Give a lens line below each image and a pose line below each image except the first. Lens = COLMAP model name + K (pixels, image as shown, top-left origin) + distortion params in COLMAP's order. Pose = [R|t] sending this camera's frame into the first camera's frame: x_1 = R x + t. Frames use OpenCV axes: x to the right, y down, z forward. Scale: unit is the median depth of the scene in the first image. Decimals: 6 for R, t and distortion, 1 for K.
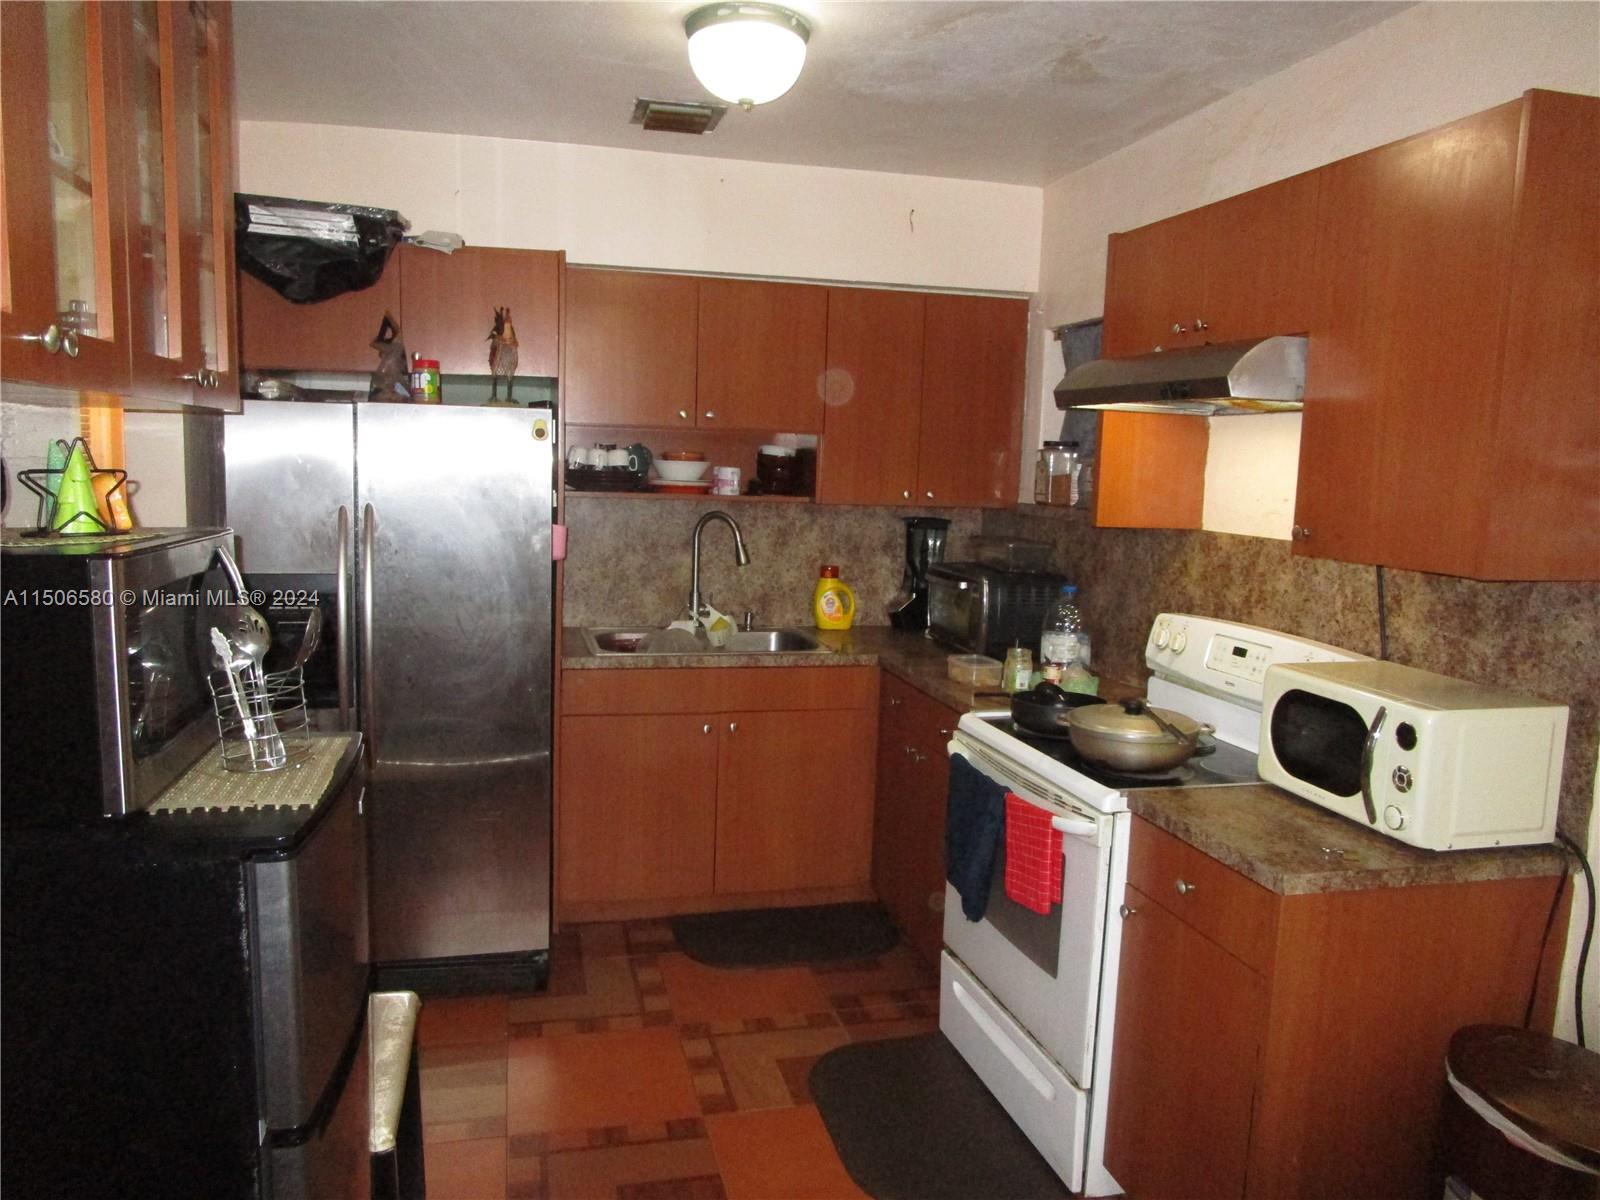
lens RADIAL K [[1106.3, 0, 800.0], [0, 1106.3, 600.0], [0, 0, 1]] dist [0.001994, 0.002814]
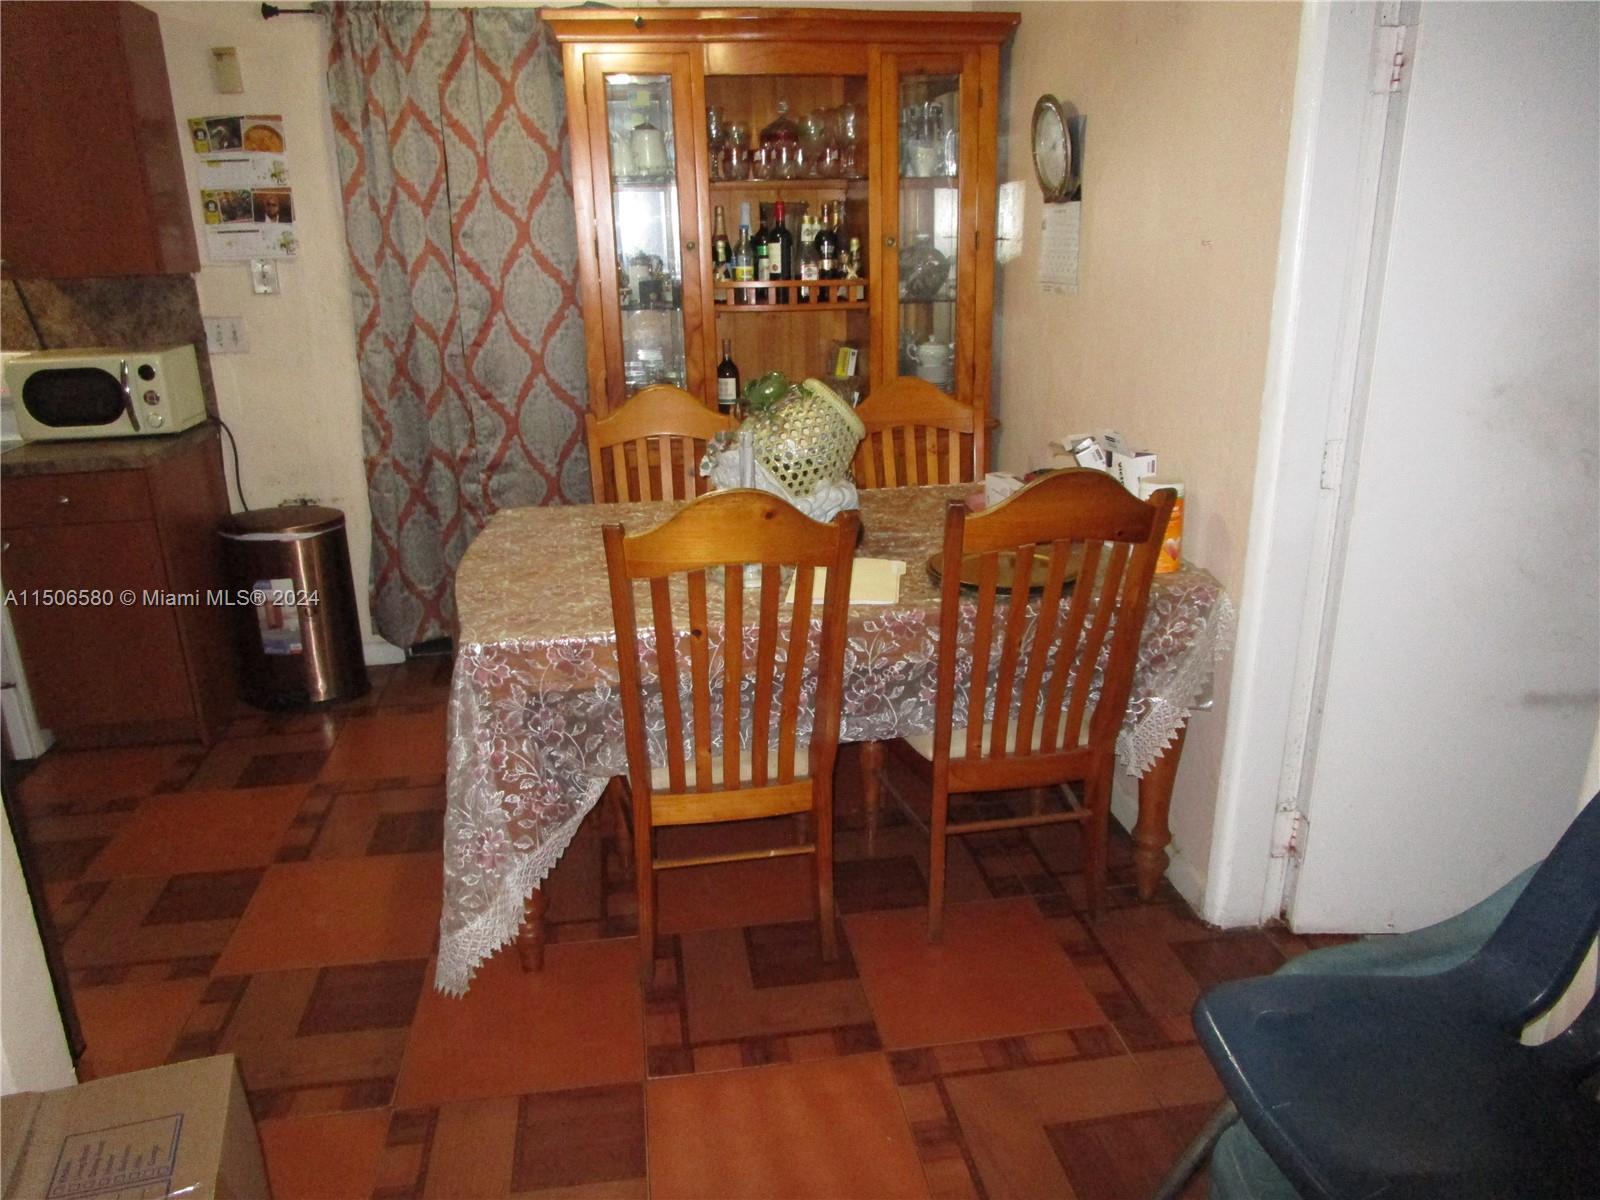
lens RADIAL K [[1106.3, 0, 800.0], [0, 1106.3, 600.0], [0, 0, 1]] dist [0.001994, 0.002814]
pose [[0.084618, -0.350858, 0.932598, -1.106870], [0.155316, 0.929159, 0.335472, 0.028144], [-0.984234, 0.116461, 0.133118, -0.216099]]
